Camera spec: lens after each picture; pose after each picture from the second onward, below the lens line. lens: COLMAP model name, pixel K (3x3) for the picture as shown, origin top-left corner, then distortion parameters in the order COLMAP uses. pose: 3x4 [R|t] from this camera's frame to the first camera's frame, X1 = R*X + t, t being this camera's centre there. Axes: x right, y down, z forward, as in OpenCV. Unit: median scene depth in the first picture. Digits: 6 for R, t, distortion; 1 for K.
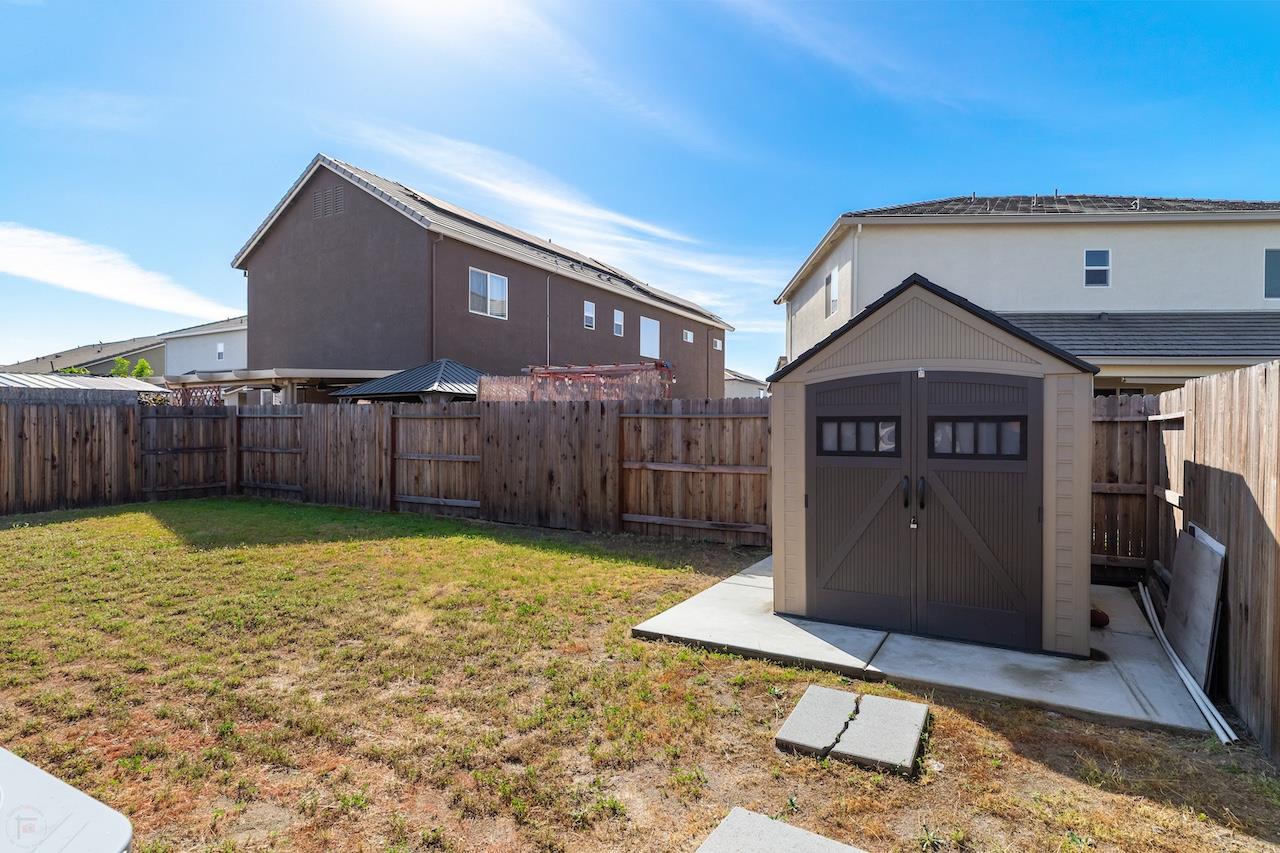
lens RADIAL K [[684.0, 0, 636.8], [0, 684.0, 430.8], [0, 0, 1]] dist [0.004043, 0.002010]
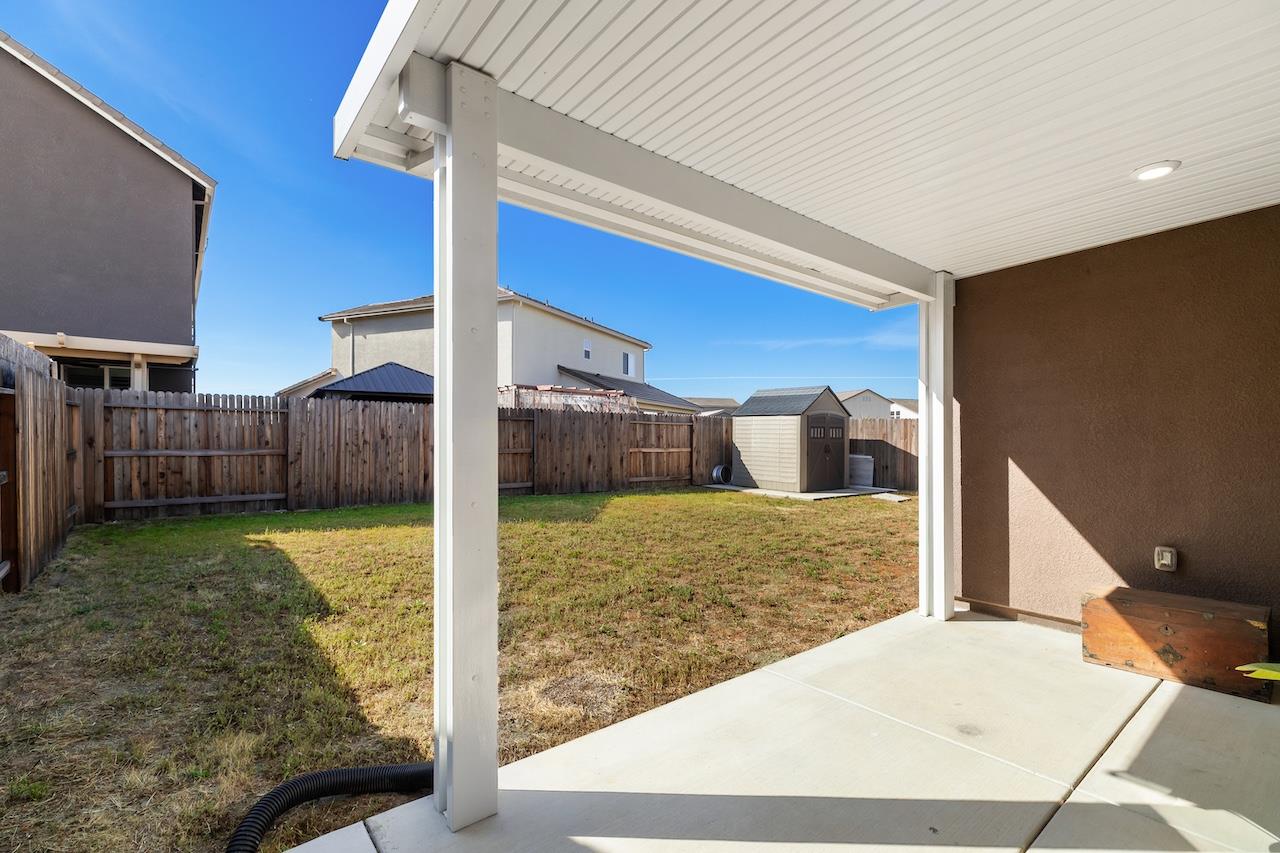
lens RADIAL K [[590.3, 0, 639.6], [0, 590.3, 433.3], [0, 0, 1]] dist [0.014330, -0.002082]
pose [[0.330186, 0.003062, 0.943911, -1.417844], [-0.001988, 0.999995, -0.002548, 0.010936], [-0.943914, -0.001035, 0.330190, 0.468400]]
